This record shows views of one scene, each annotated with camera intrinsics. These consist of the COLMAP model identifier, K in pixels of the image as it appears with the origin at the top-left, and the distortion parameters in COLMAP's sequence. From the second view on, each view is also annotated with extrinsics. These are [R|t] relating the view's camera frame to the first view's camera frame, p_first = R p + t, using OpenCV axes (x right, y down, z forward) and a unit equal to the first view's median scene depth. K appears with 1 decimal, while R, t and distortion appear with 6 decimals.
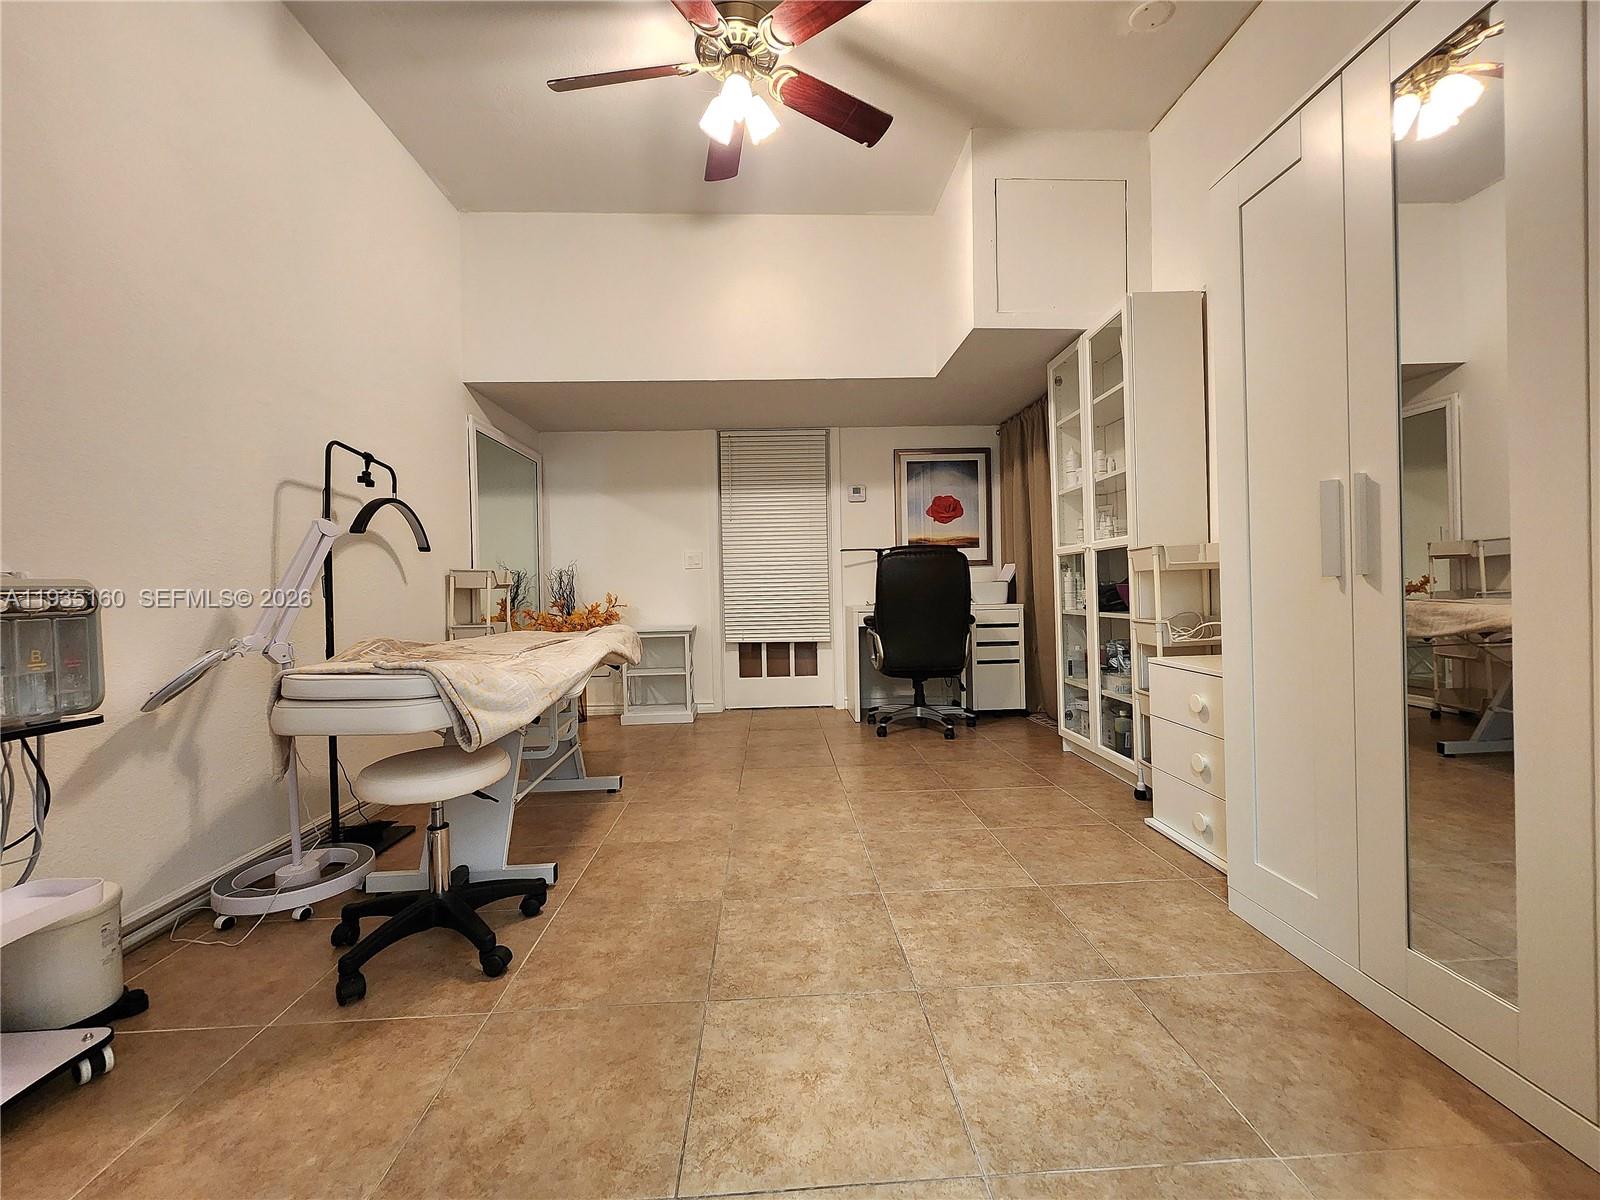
lens RADIAL K [[694.8, 0, 800.0], [0, 694.8, 600.0], [0, 0, 1]] dist [-0.000287, 0.000013]
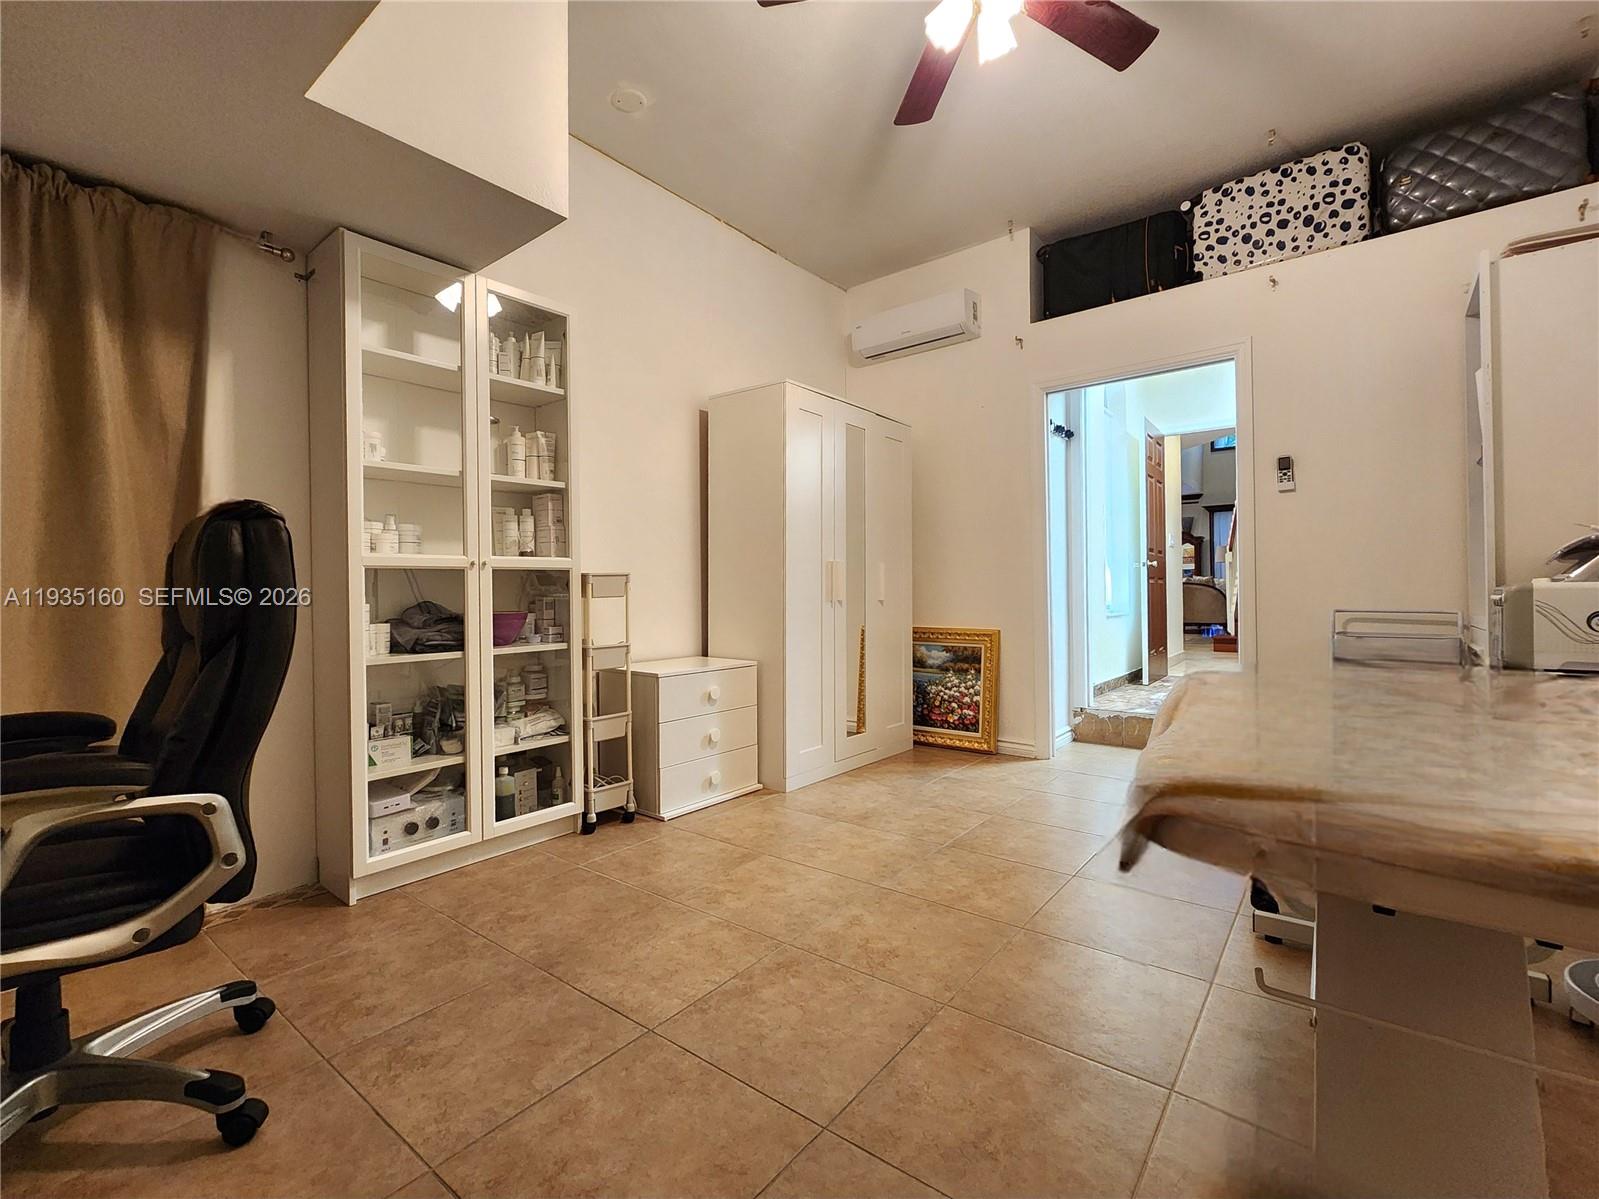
lens RADIAL K [[694.4, 0, 799.5], [0, 694.4, 599.5], [0, 0, 1]] dist [-0.000287, 0.000013]
pose [[-0.760734, 0.026056, 0.648541, -0.412014], [0.037811, 0.999276, 0.004205, -0.036225], [-0.647962, 0.027721, -0.761168, 1.695362]]
